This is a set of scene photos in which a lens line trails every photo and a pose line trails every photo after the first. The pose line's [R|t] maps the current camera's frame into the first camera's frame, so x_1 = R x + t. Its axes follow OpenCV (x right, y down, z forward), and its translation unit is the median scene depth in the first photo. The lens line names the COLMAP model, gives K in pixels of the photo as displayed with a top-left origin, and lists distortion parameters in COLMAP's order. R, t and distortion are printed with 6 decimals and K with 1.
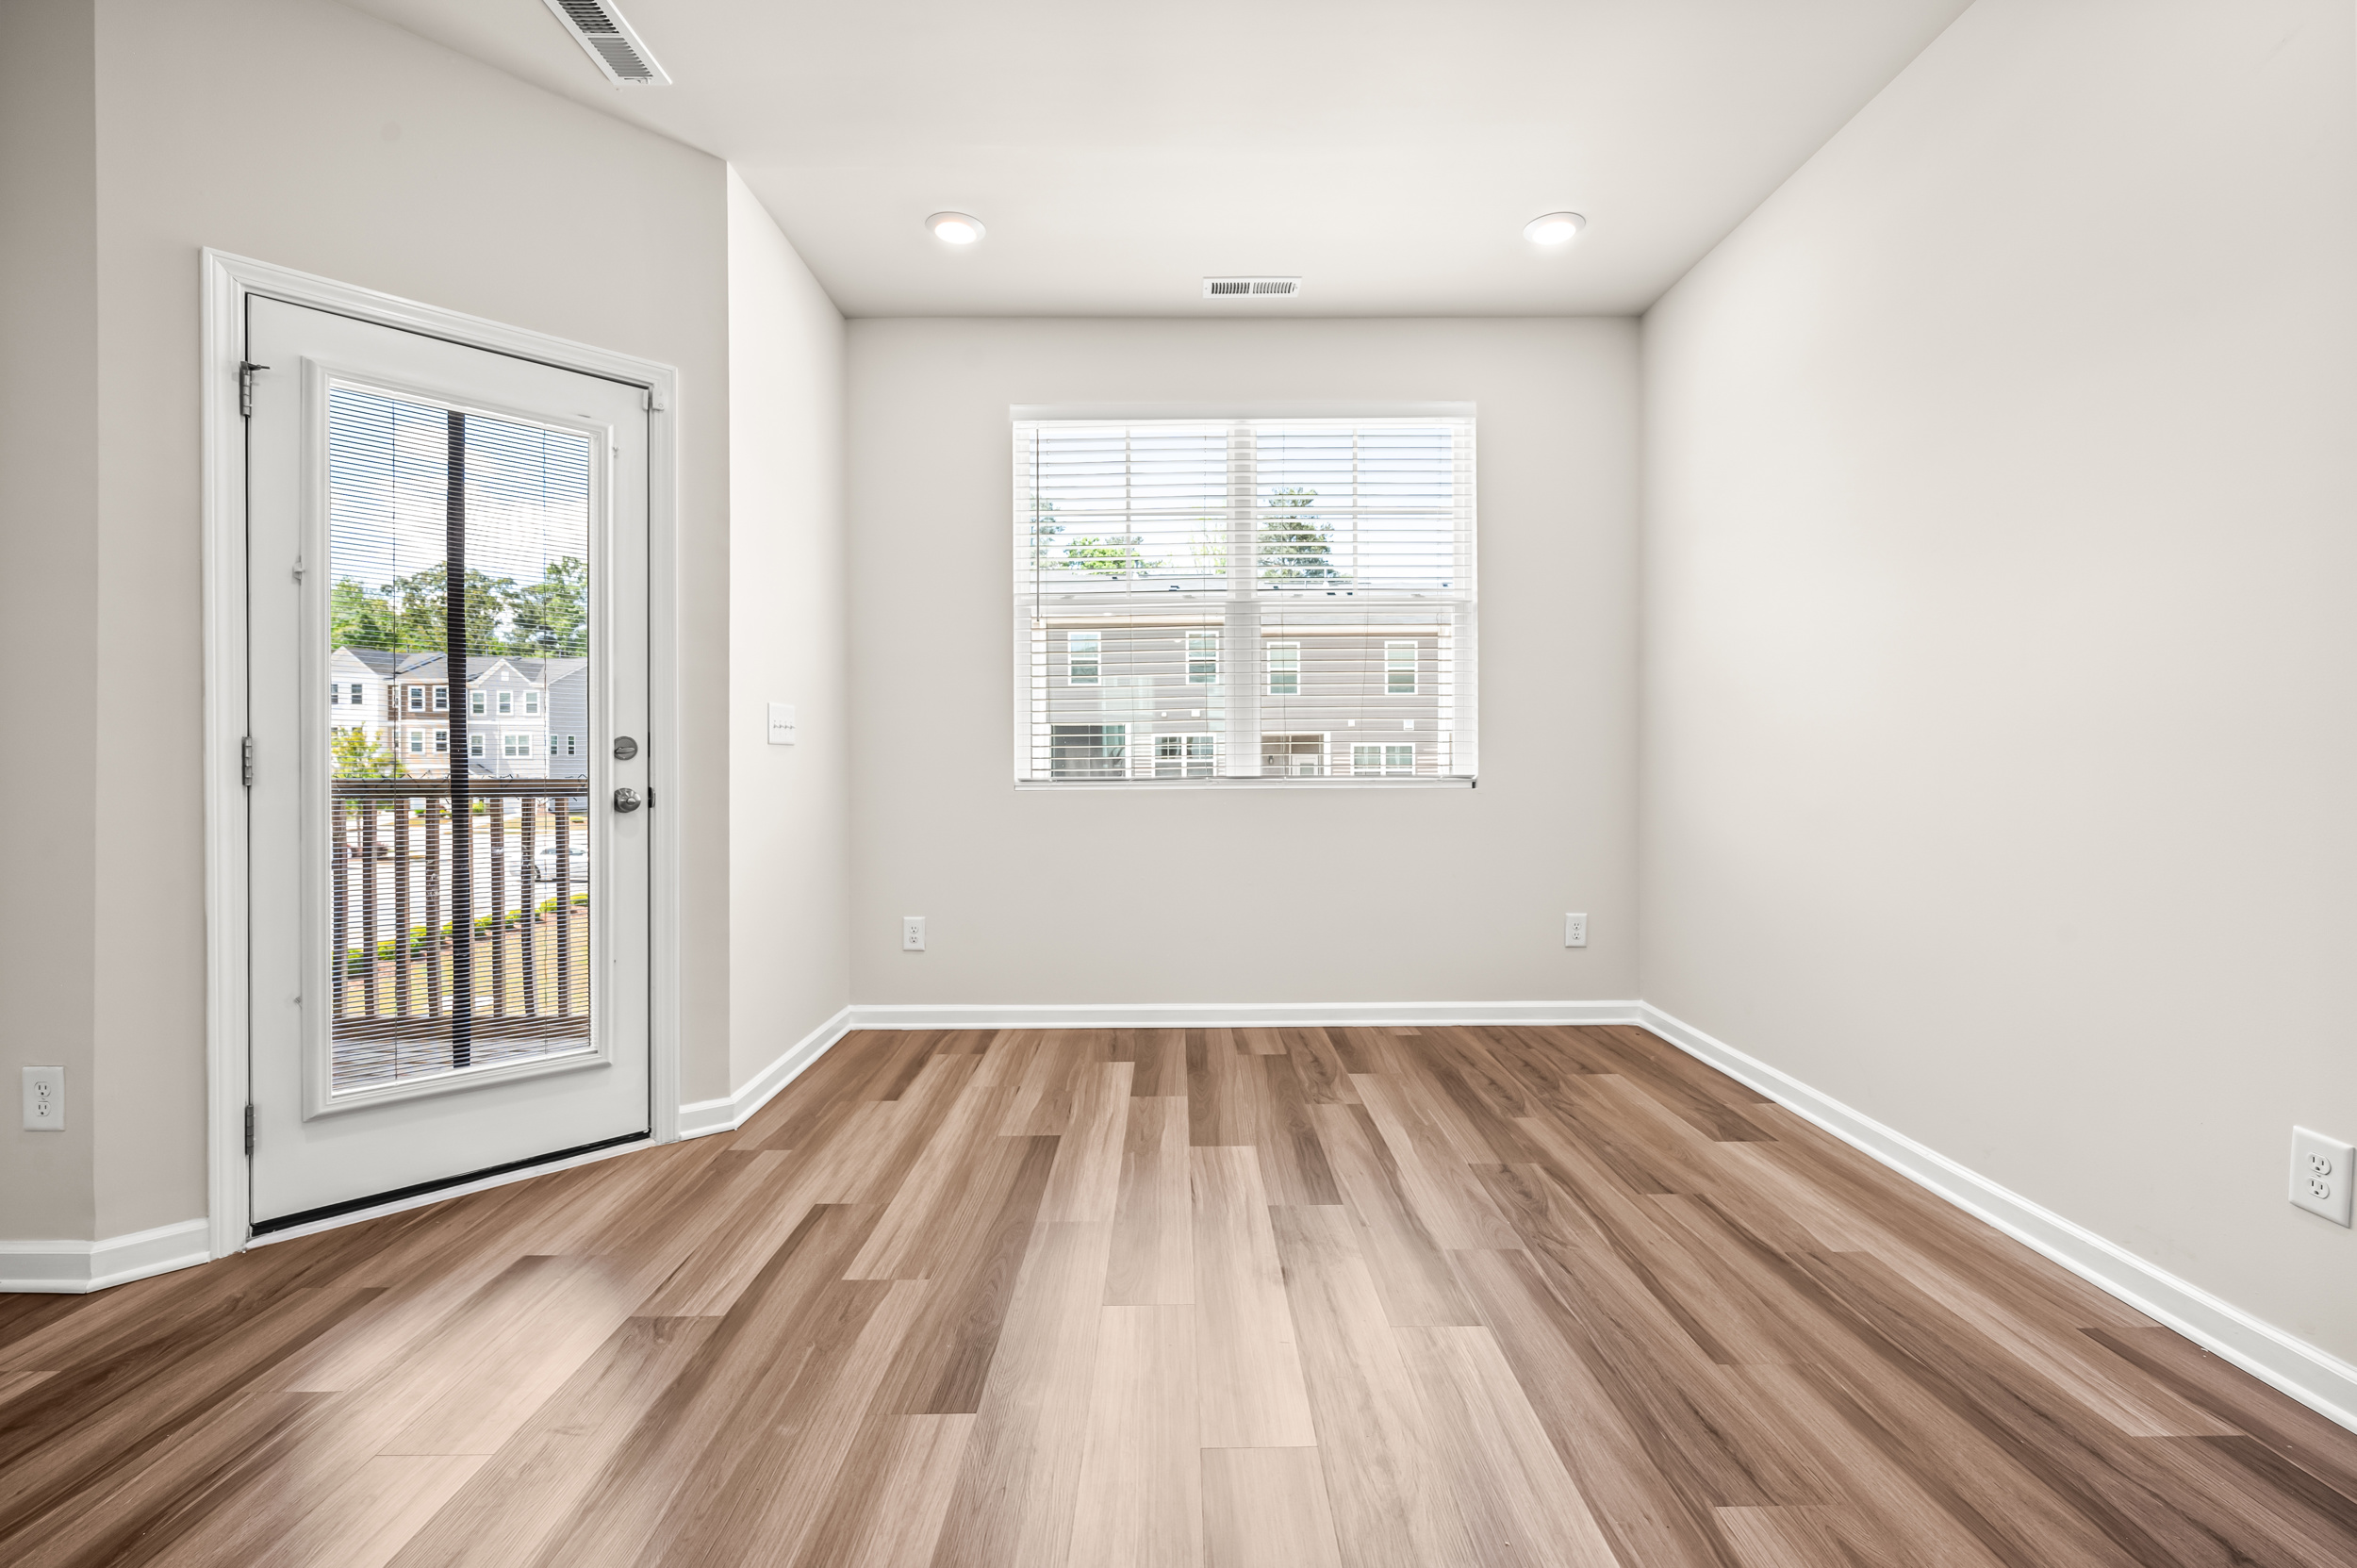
lens RADIAL K [[1044.5, 0, 1171.6], [0, 1044.5, 761.1], [0, 0, 1]] dist [-0.001919, 0.001053]
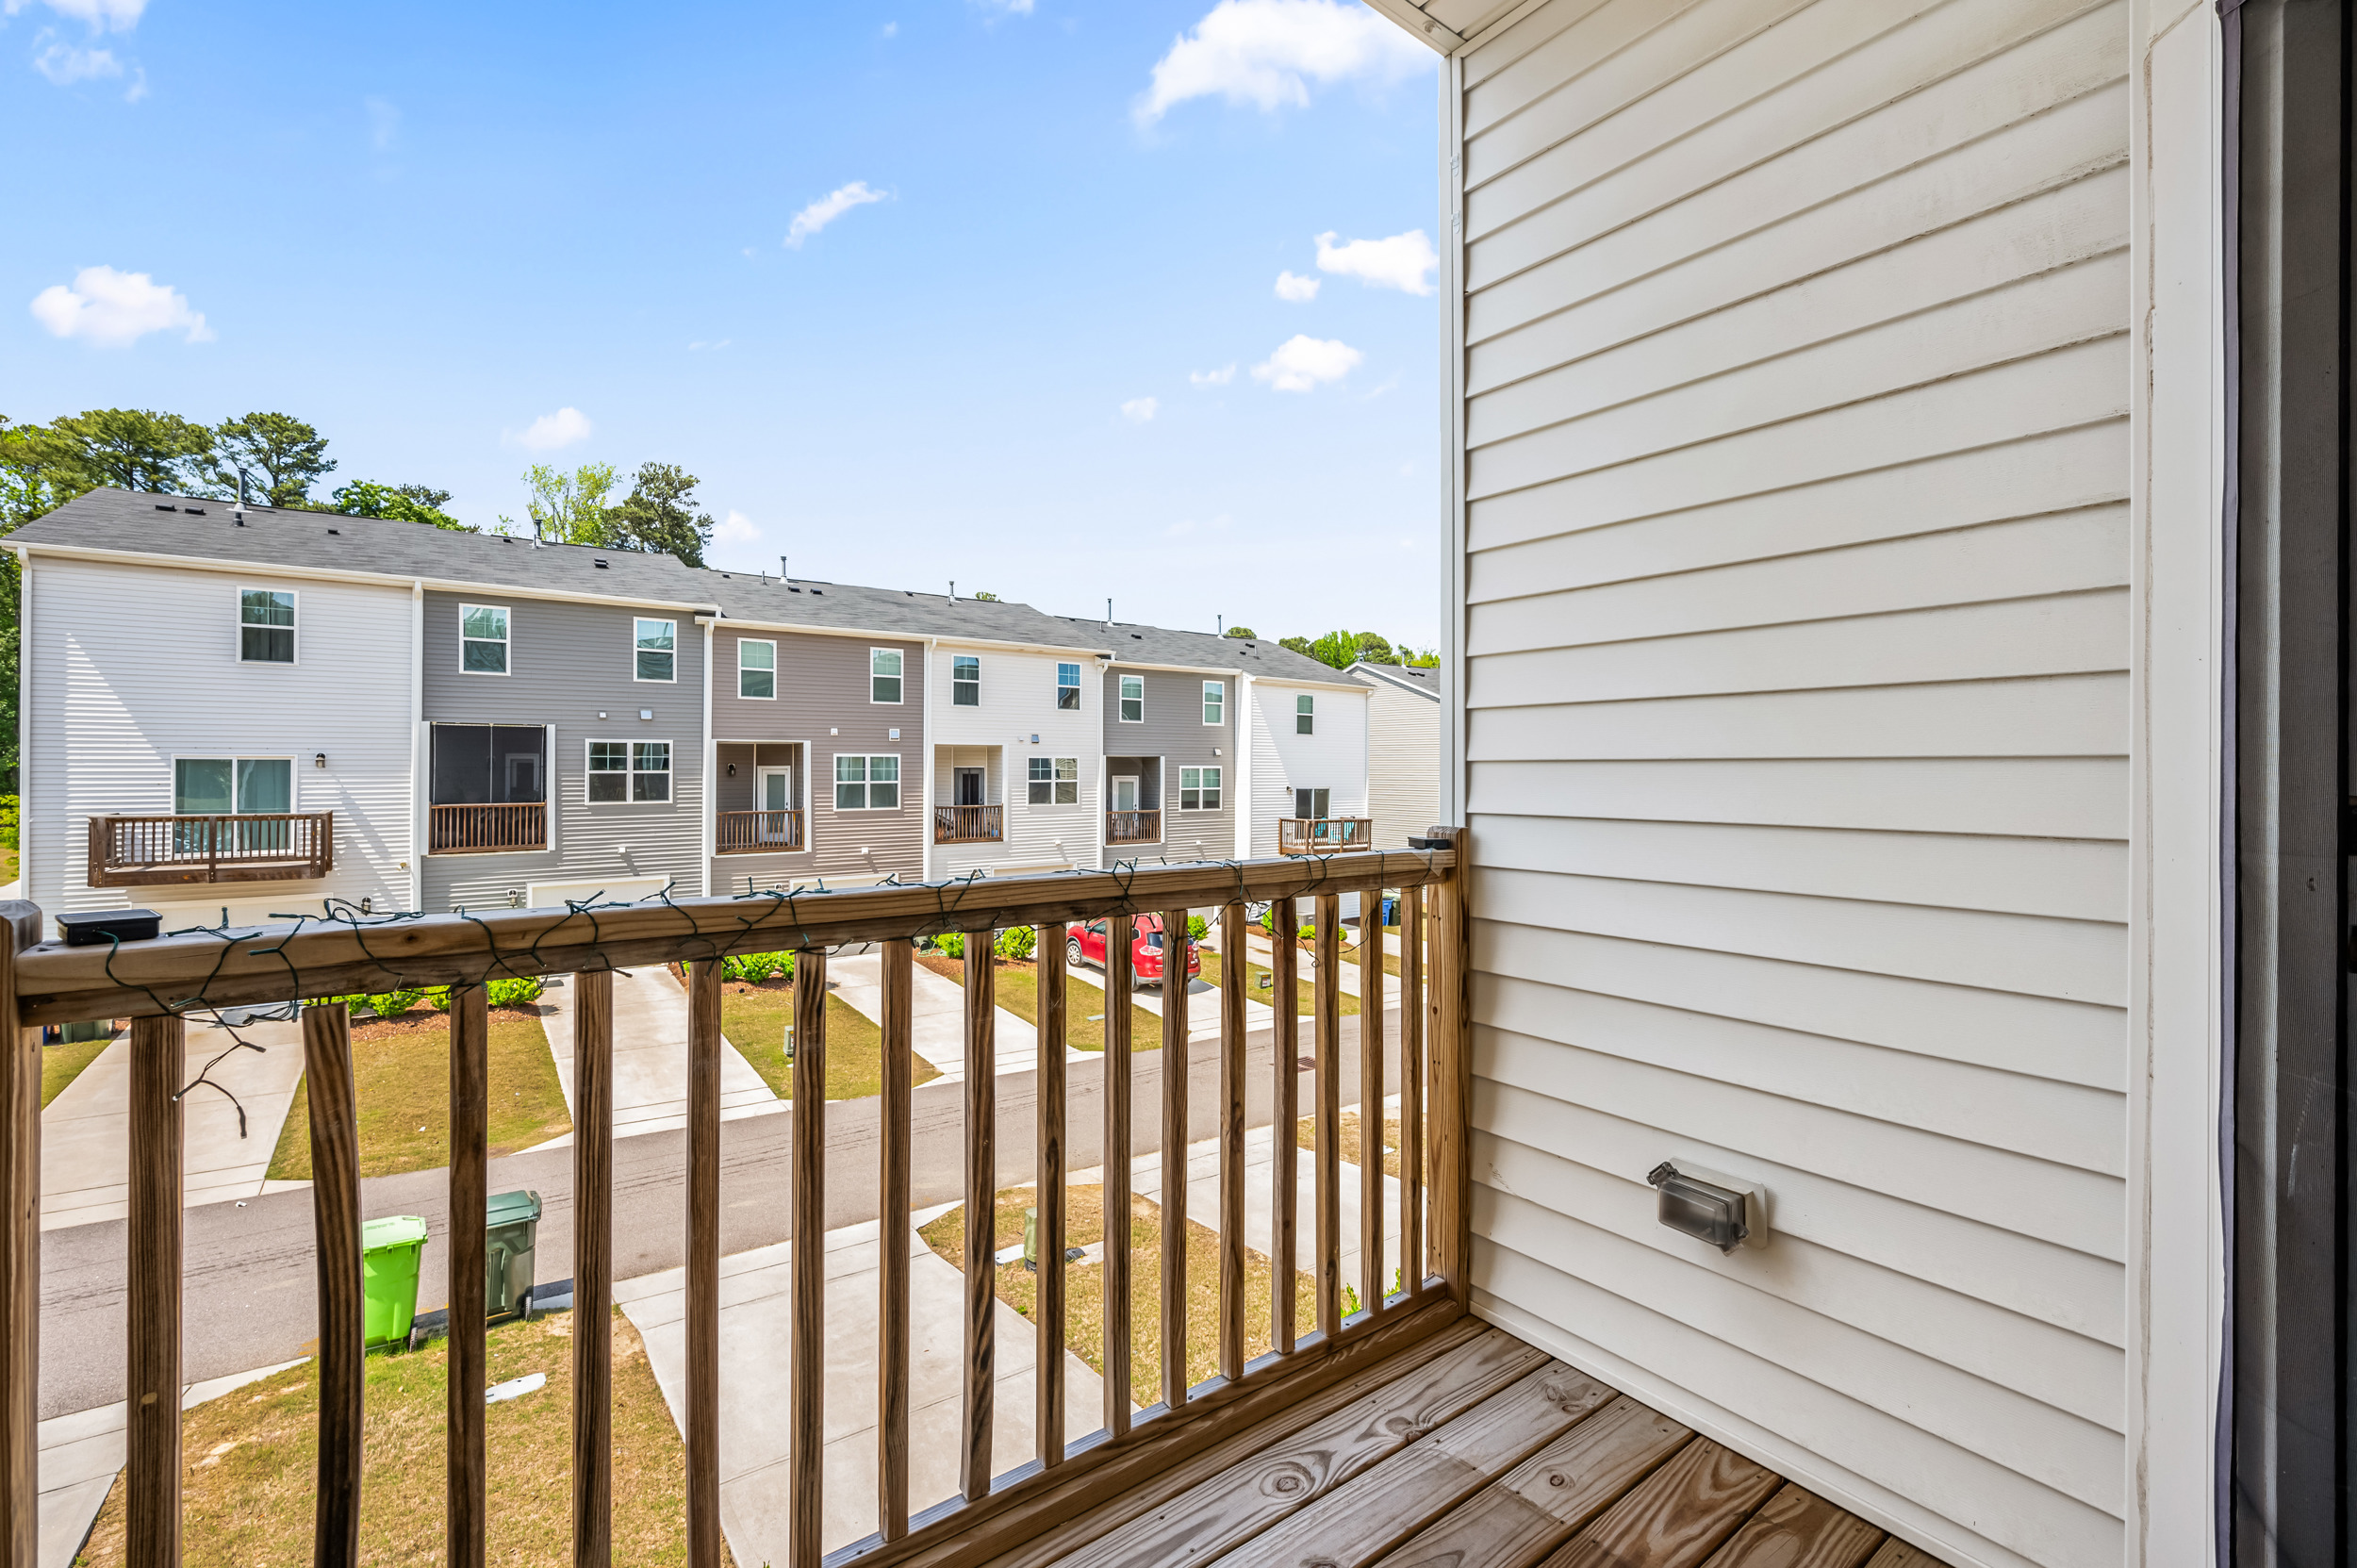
lens RADIAL K [[1004.8, 0, 1159.3], [0, 1004.8, 758.1], [0, 0, 1]] dist [-0.002929, 0.000815]
pose [[0.806445, 0.011023, 0.591206, -1.000322], [-0.004760, 0.999915, -0.012150, -0.033678], [-0.591290, 0.006985, 0.806429, 0.877757]]
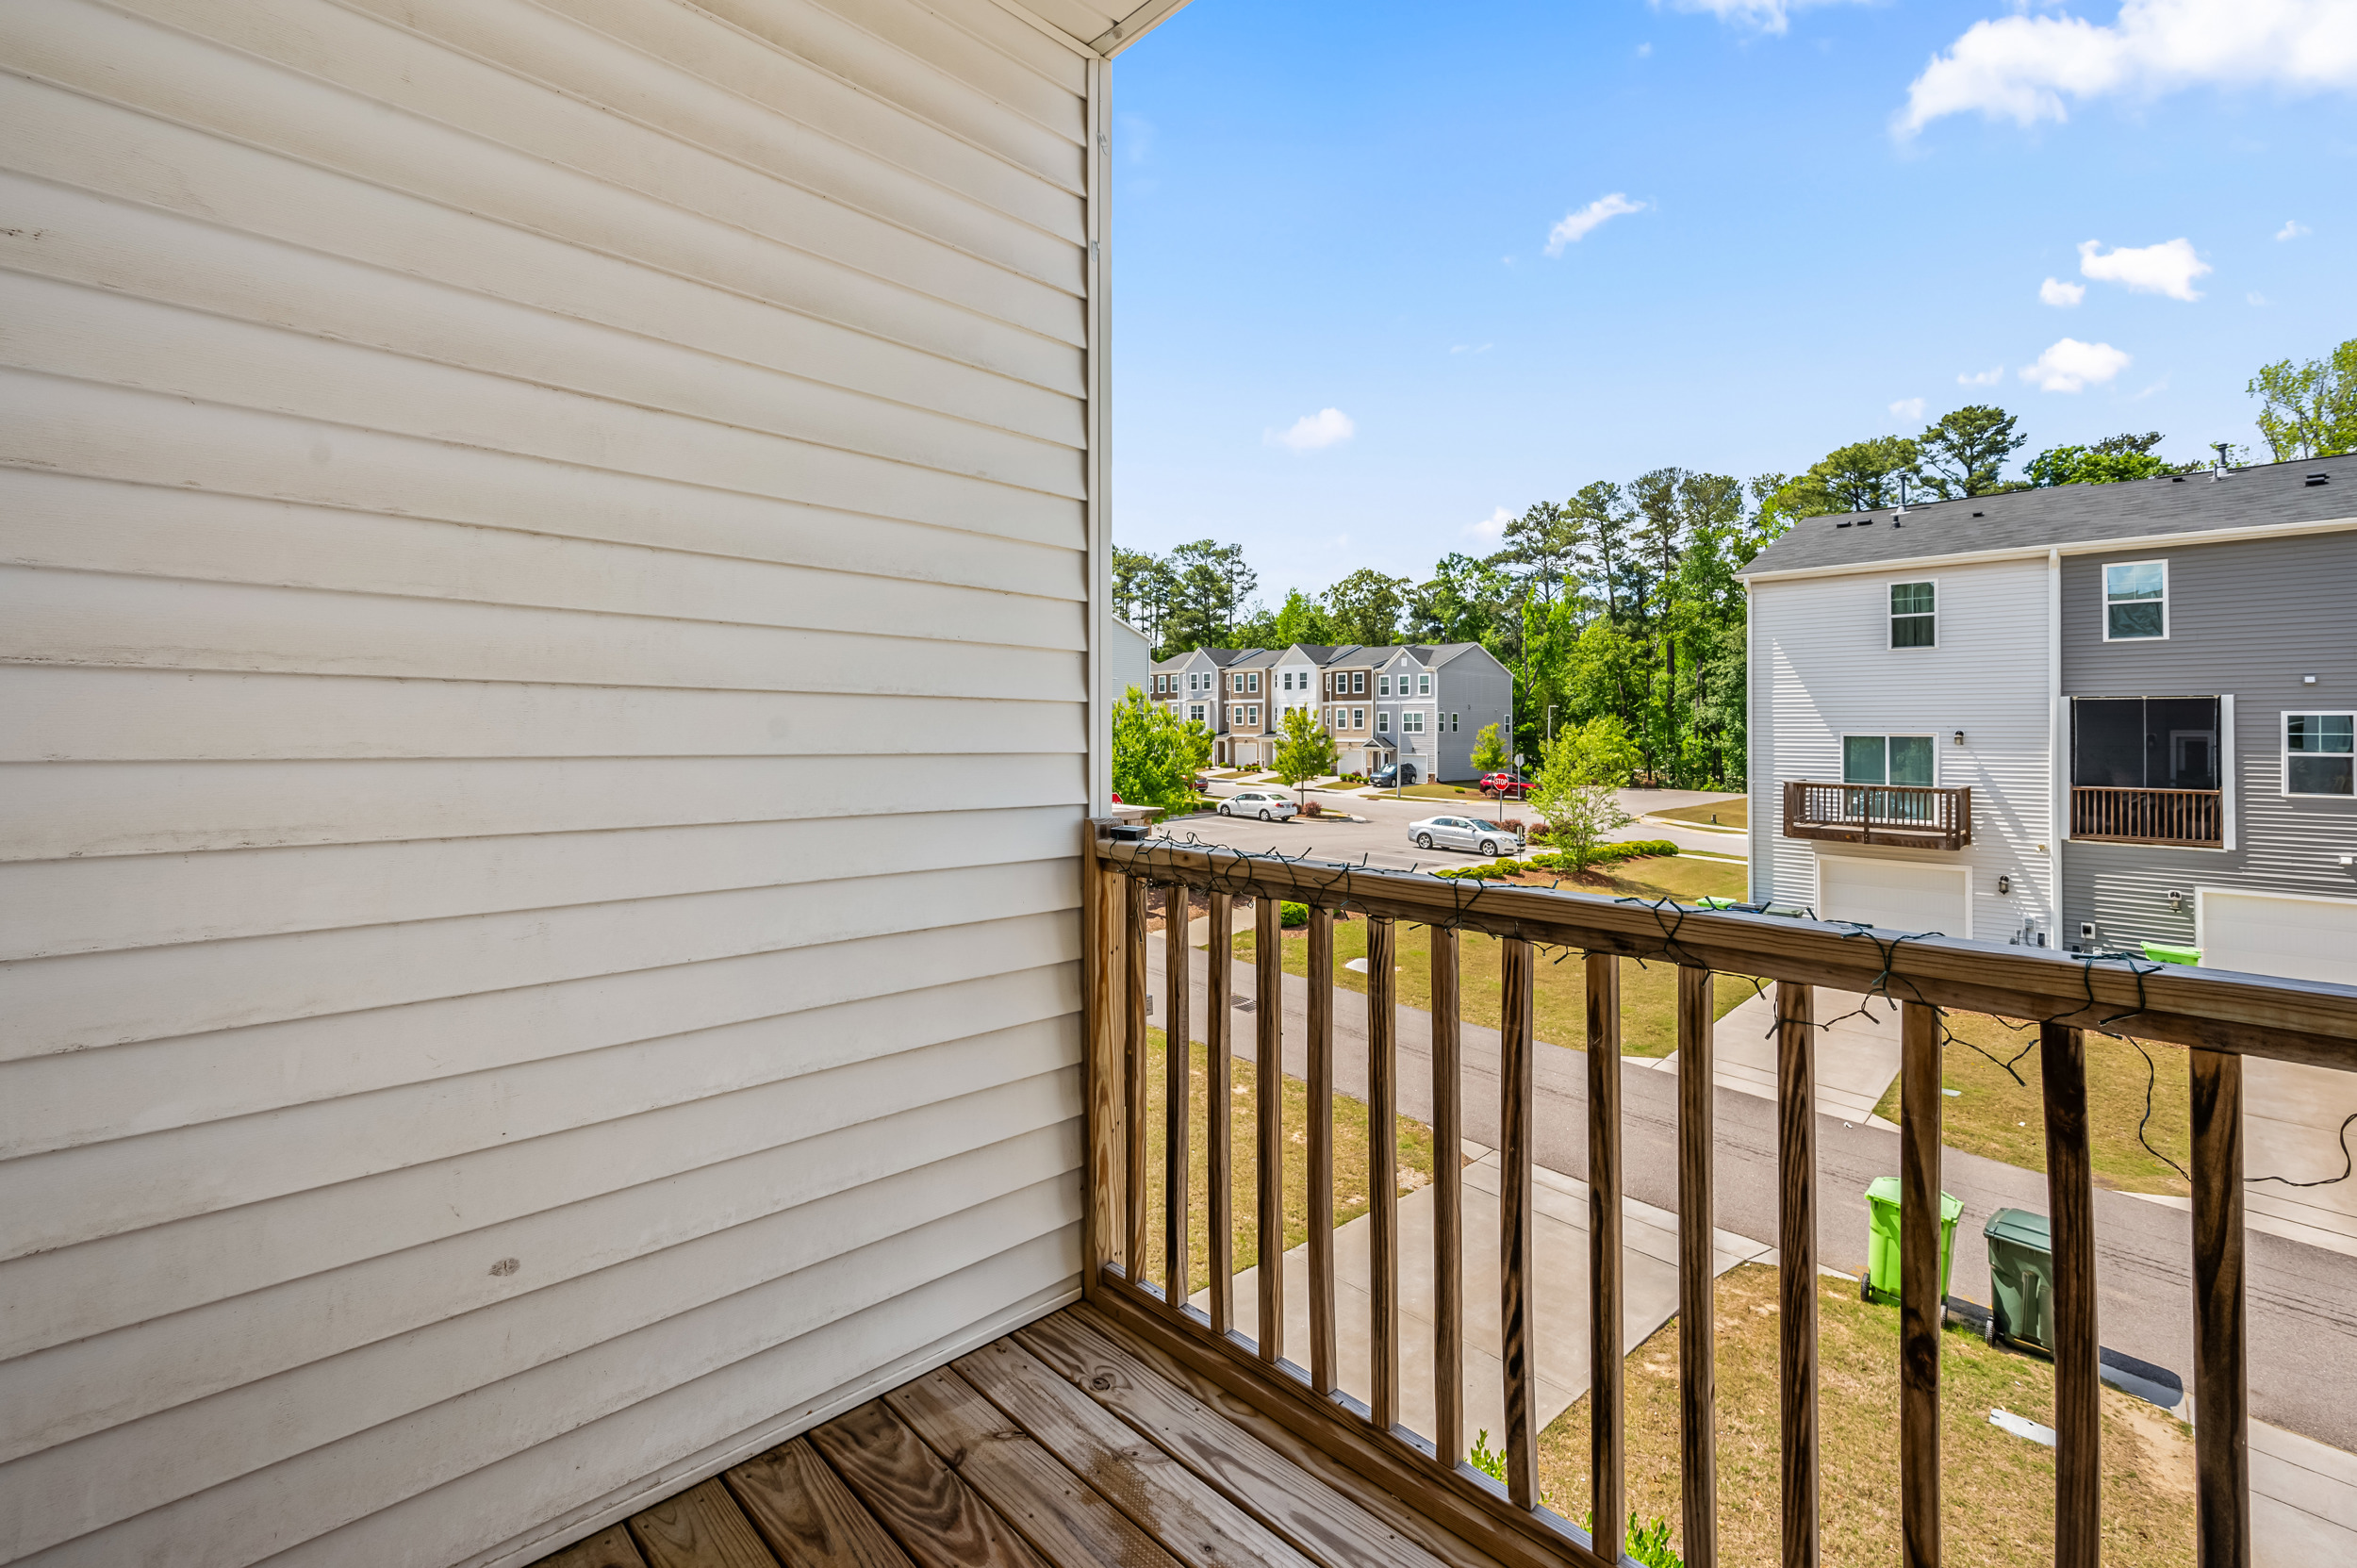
lens RADIAL K [[1004.8, 0, 1179.1], [0, 1004.8, 714.4], [0, 0, 1]] dist [-0.002929, 0.000815]
pose [[0.704240, -0.003709, -0.709953, -0.489335], [-0.011196, 0.999804, -0.016329, -0.057499], [0.709874, 0.019448, 0.704060, 0.832746]]
